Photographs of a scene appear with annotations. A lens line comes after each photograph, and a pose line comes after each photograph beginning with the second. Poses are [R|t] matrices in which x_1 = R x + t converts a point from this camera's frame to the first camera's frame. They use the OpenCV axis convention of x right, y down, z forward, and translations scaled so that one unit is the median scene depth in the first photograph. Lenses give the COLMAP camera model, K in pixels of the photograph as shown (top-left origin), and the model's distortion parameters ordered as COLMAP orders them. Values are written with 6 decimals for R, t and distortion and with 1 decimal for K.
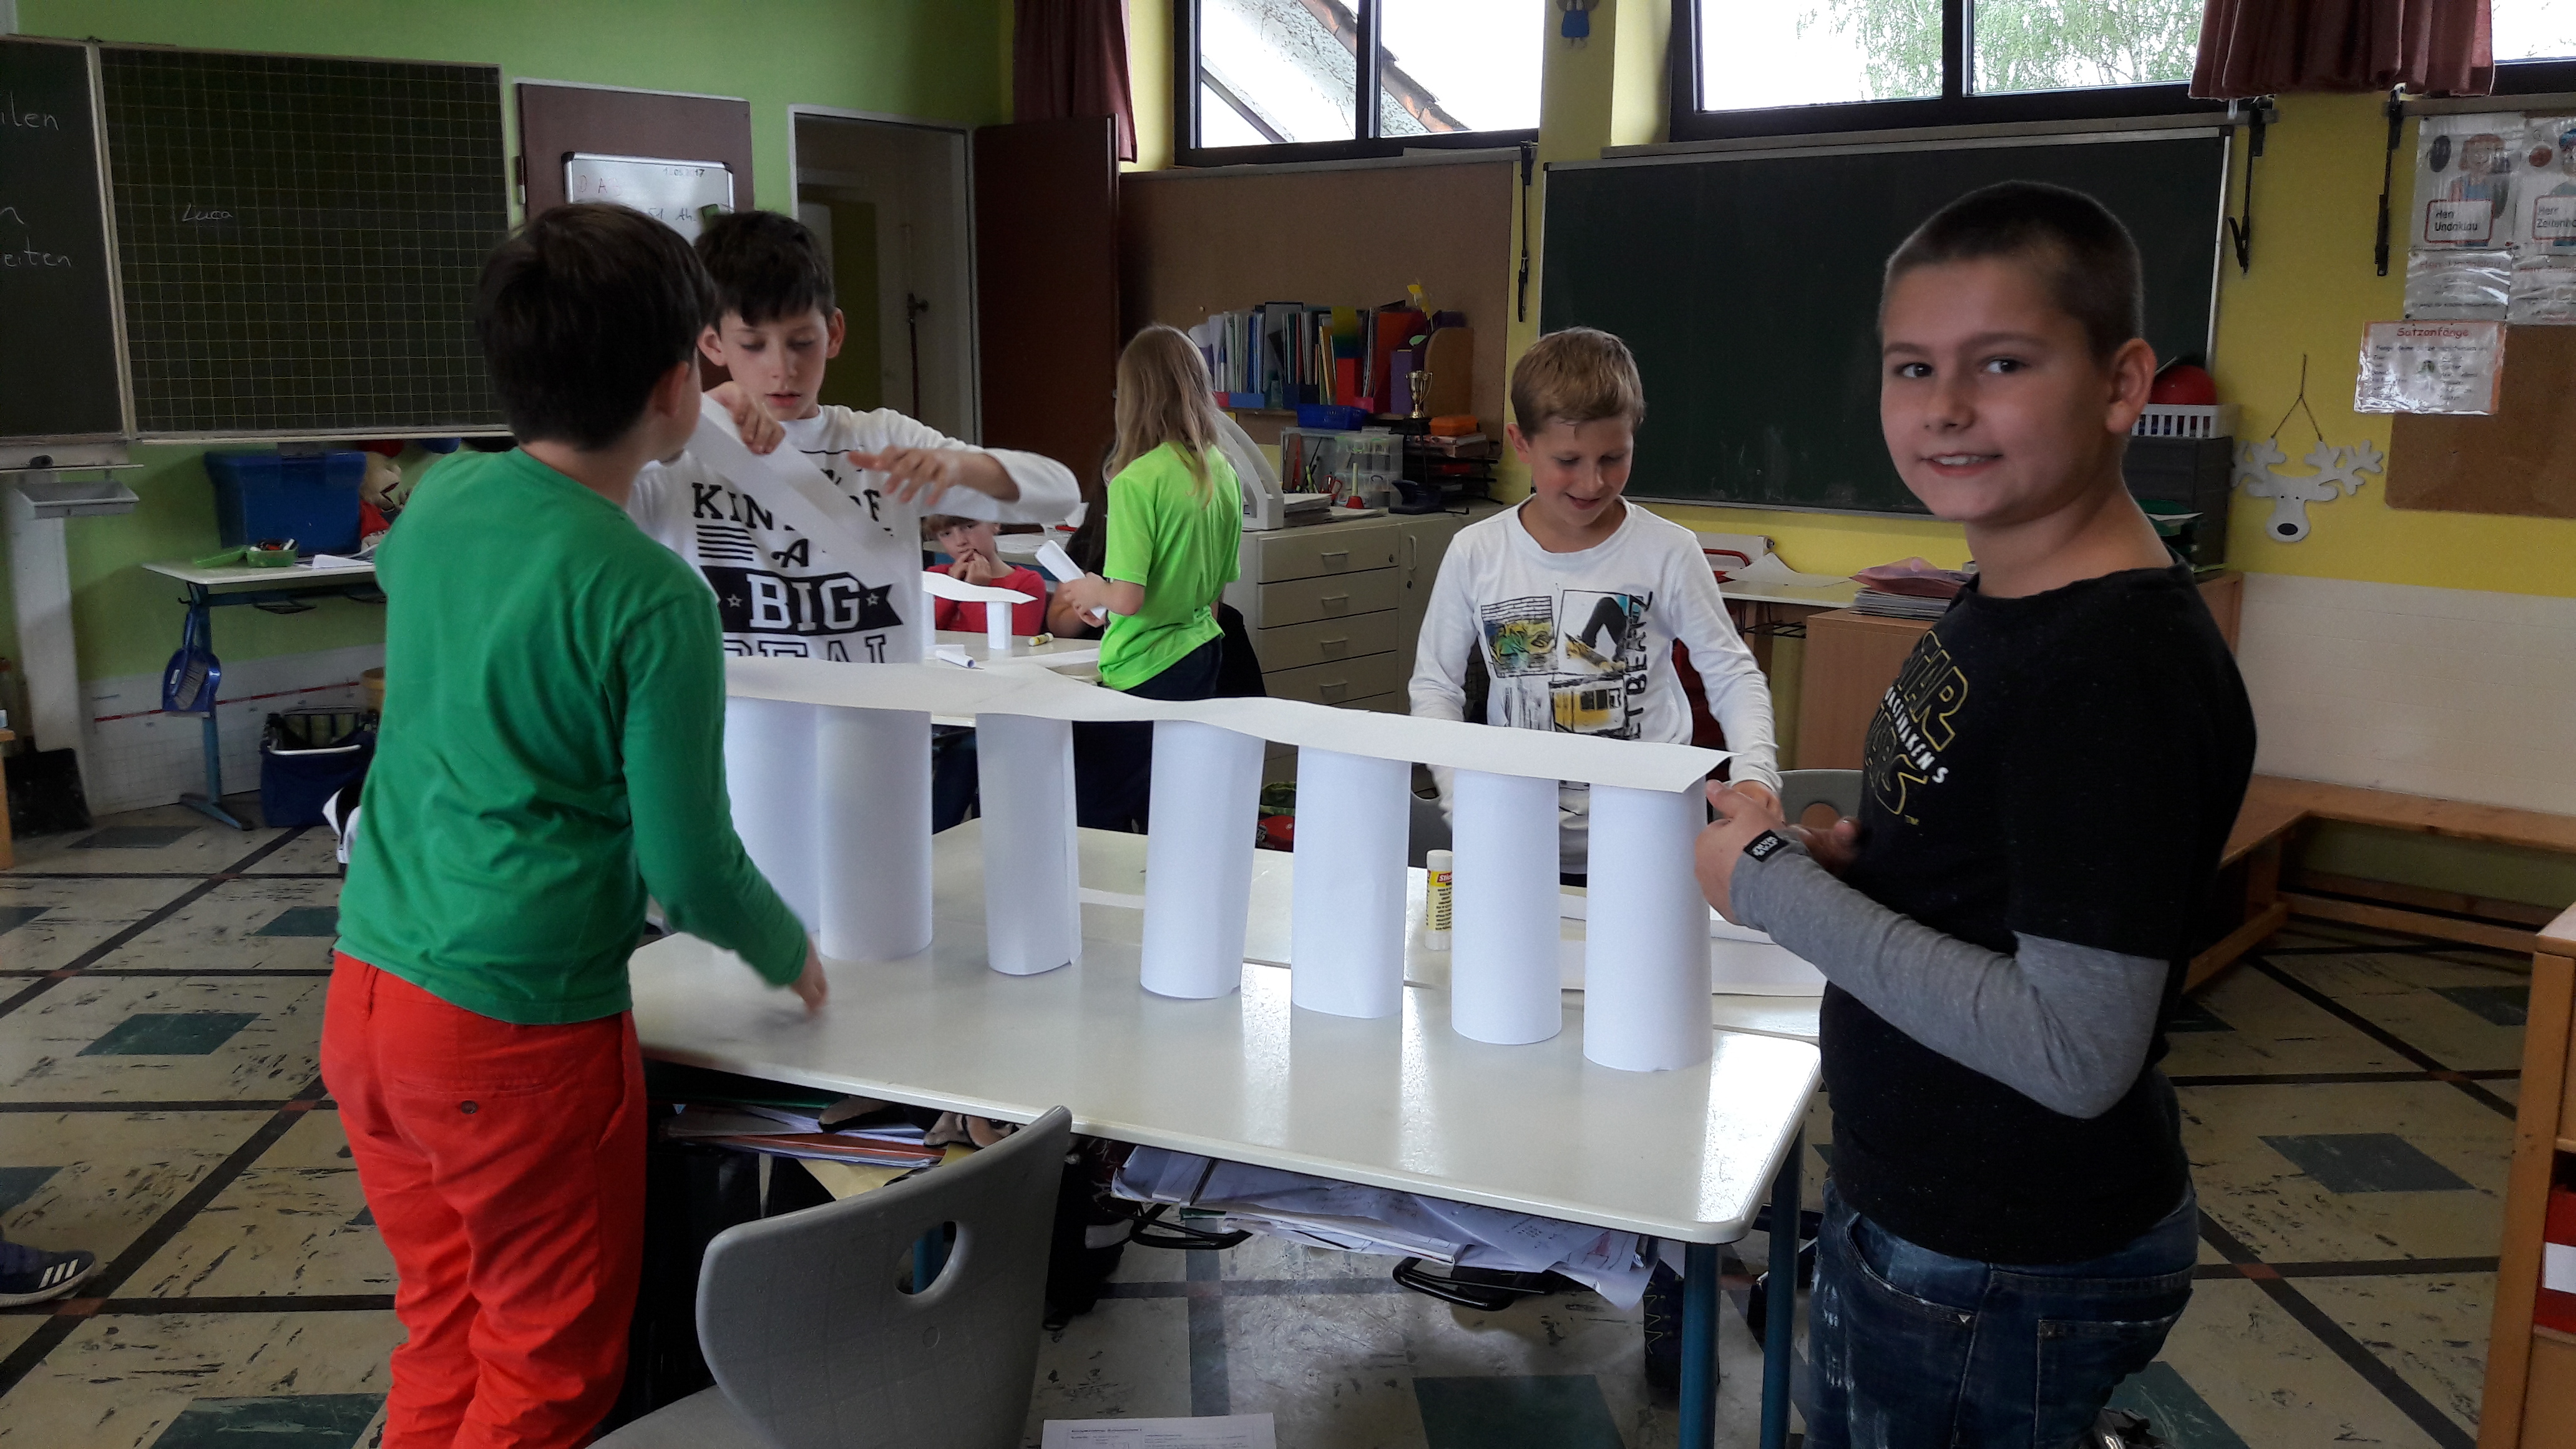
lens RADIAL K [[2132.6, 0, 1282.2], [0, 2132.6, 722.6], [0, 0, 1]] dist [0.060237, -0.110219]
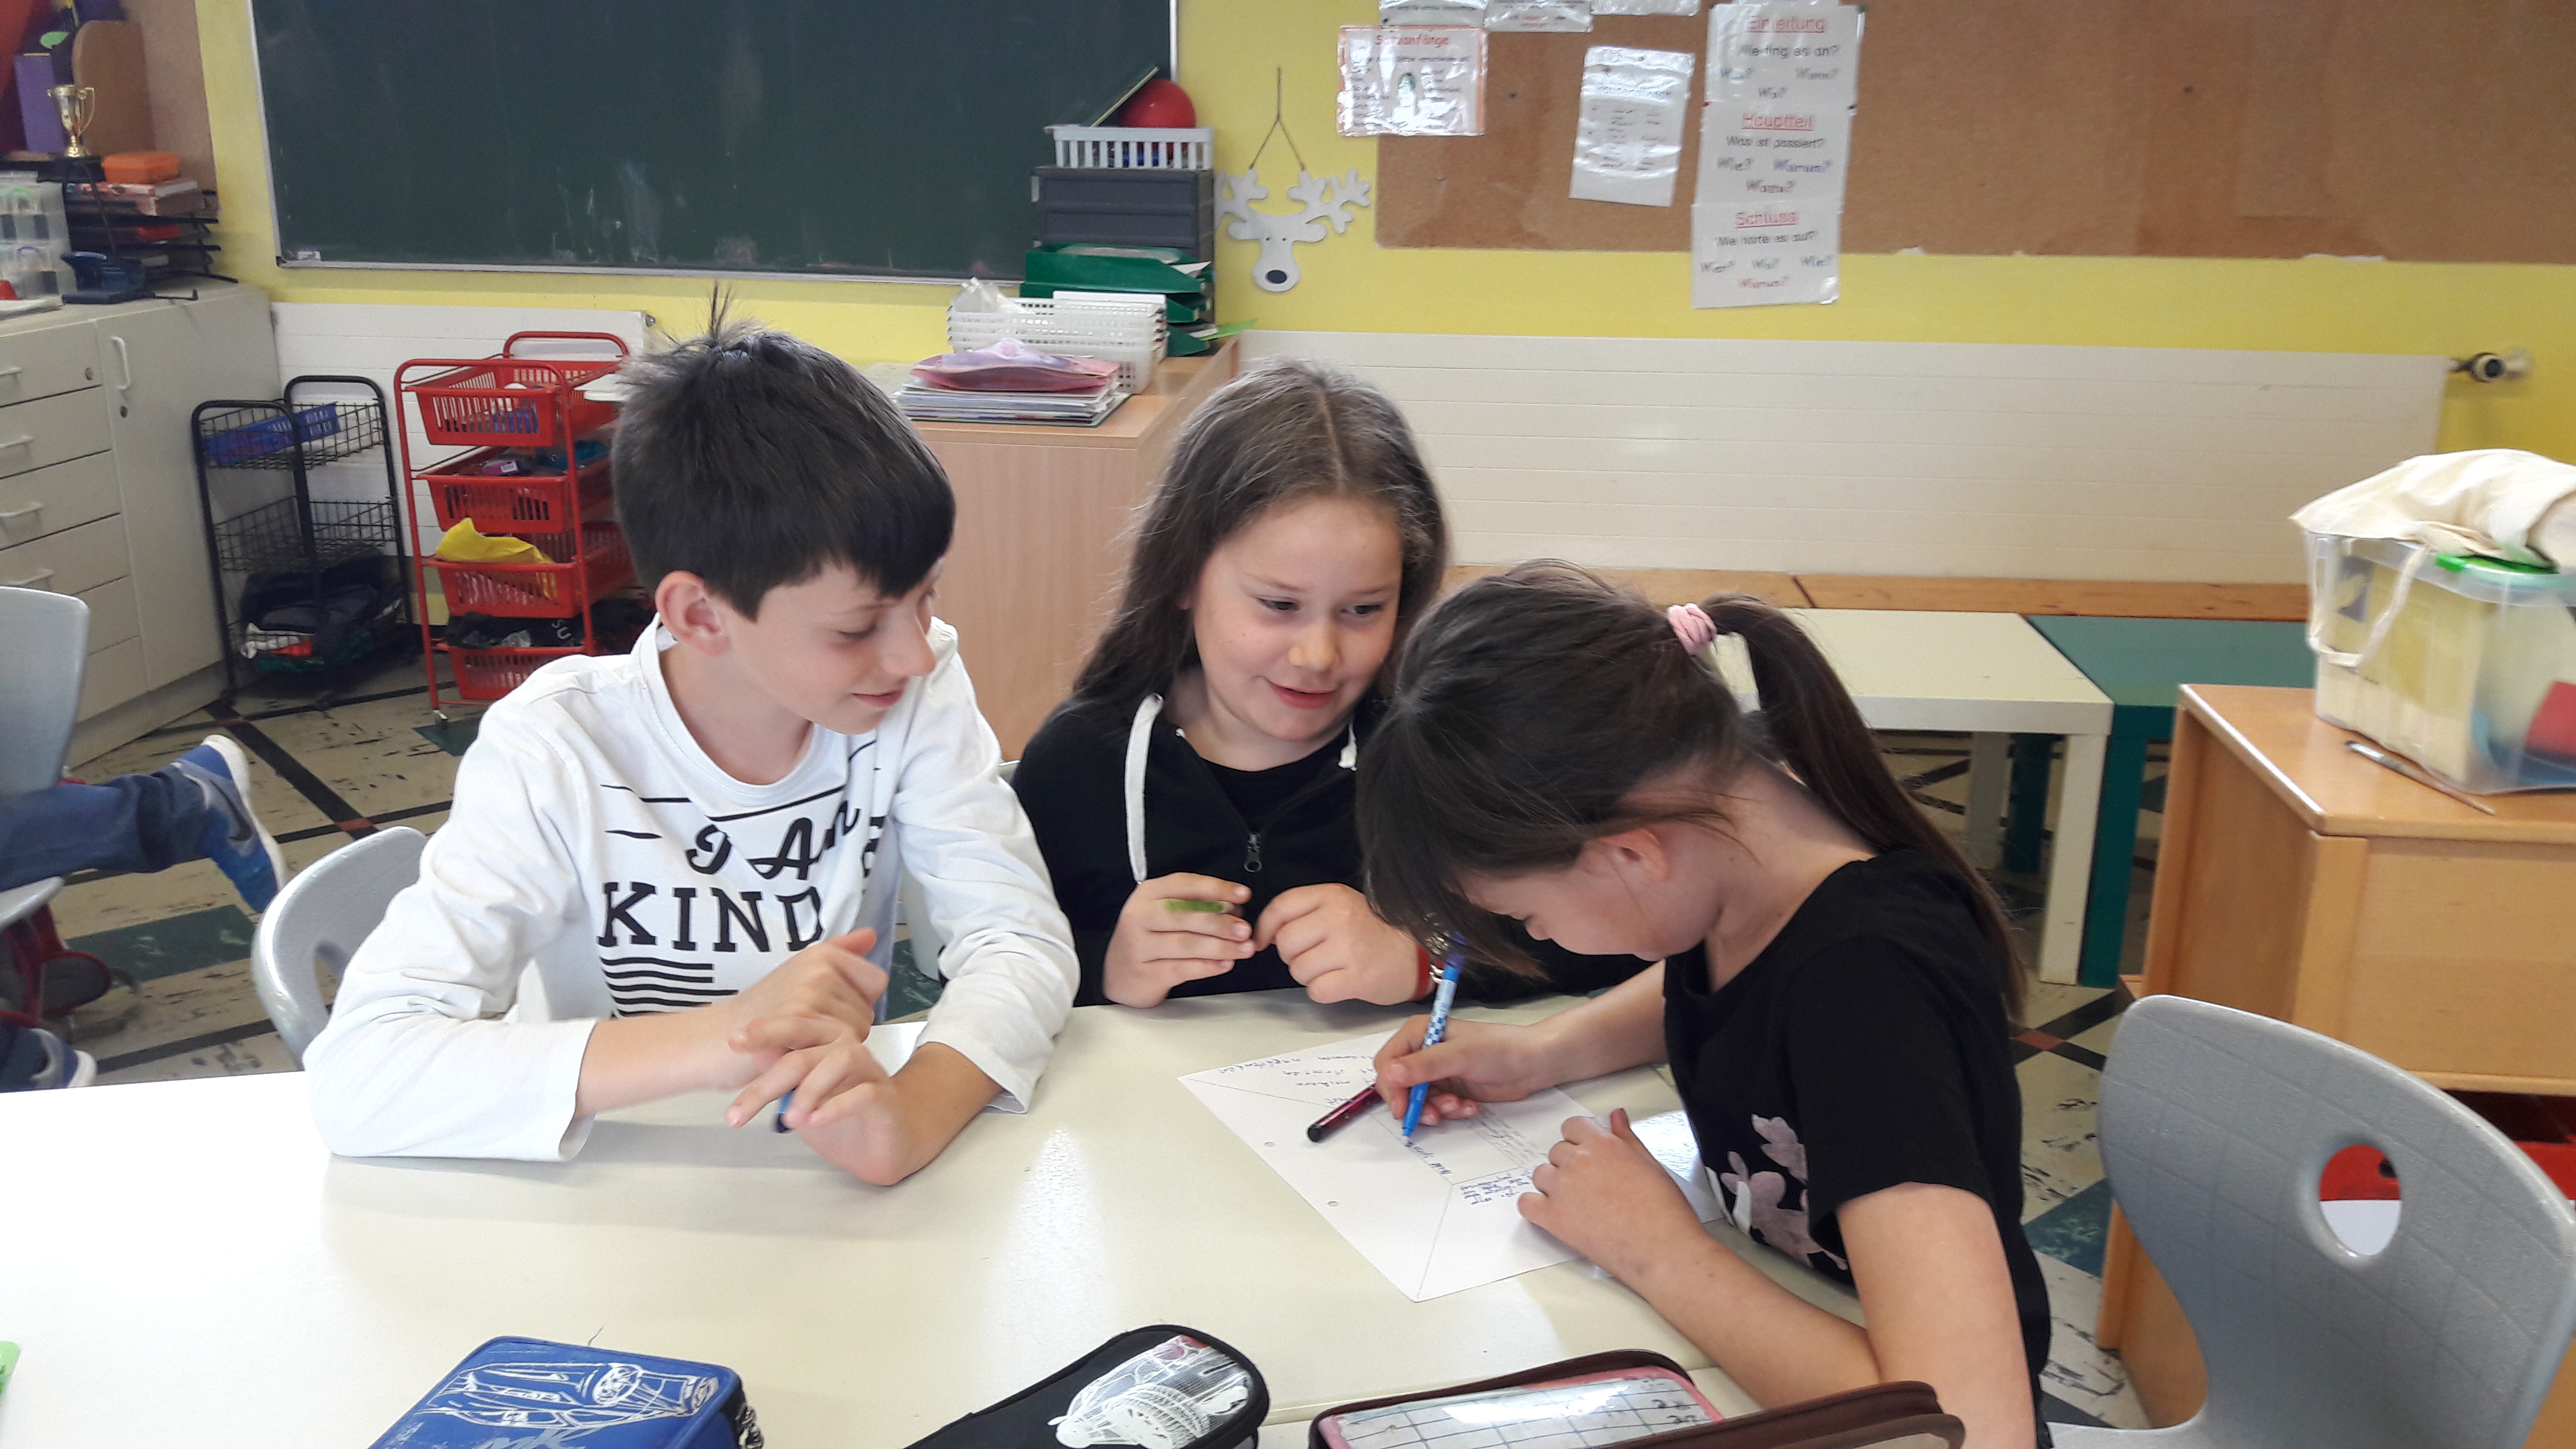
lens RADIAL K [[2132.6, 0, 1301.2], [0, 2132.6, 730.6], [0, 0, 1]] dist [0.060237, -0.110219]
pose [[0.818451, -0.163079, 0.550947, -0.029008], [0.095462, 0.984144, 0.149492, -0.037812], [-0.566590, -0.069757, 0.821042, 0.277262]]
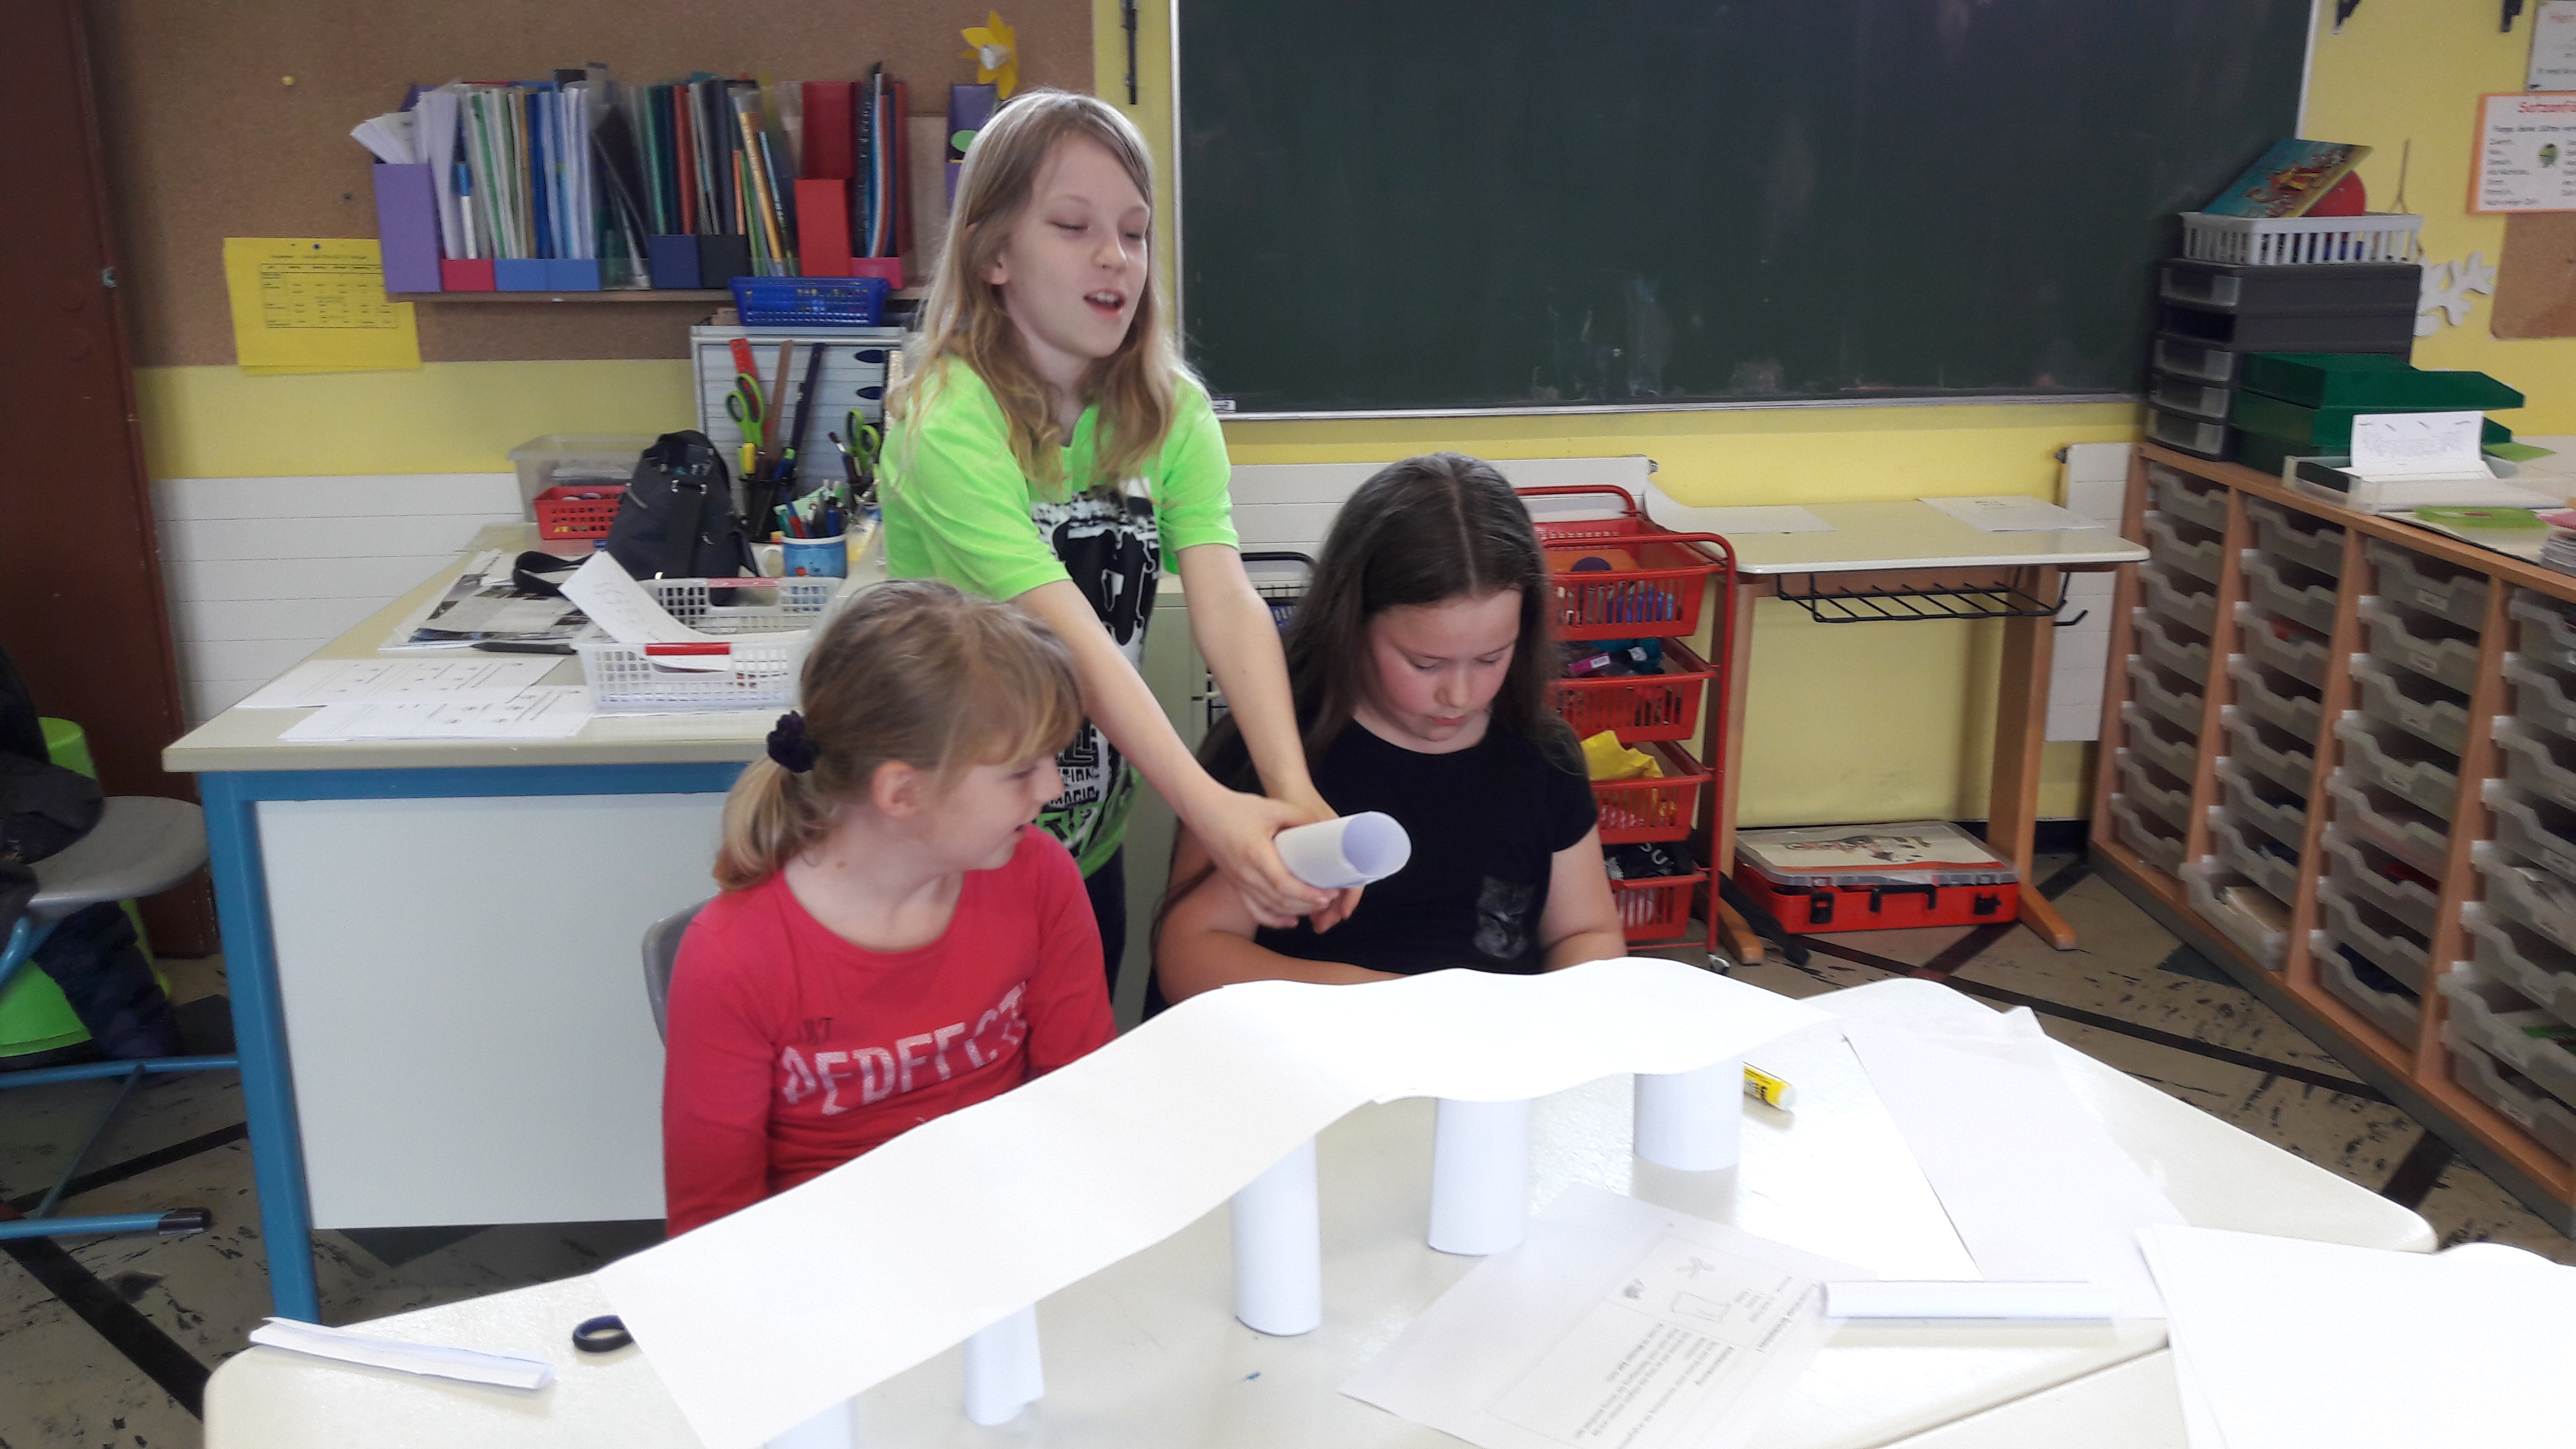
lens RADIAL K [[2132.6, 0, 1281.2], [0, 2132.6, 714.4], [0, 0, 1]] dist [0.060237, -0.110219]
pose [[0.720855, -0.197262, 0.664421, -0.324001], [0.137906, 0.980297, 0.141423, -0.135781], [-0.679227, -0.010318, 0.733856, 0.724765]]
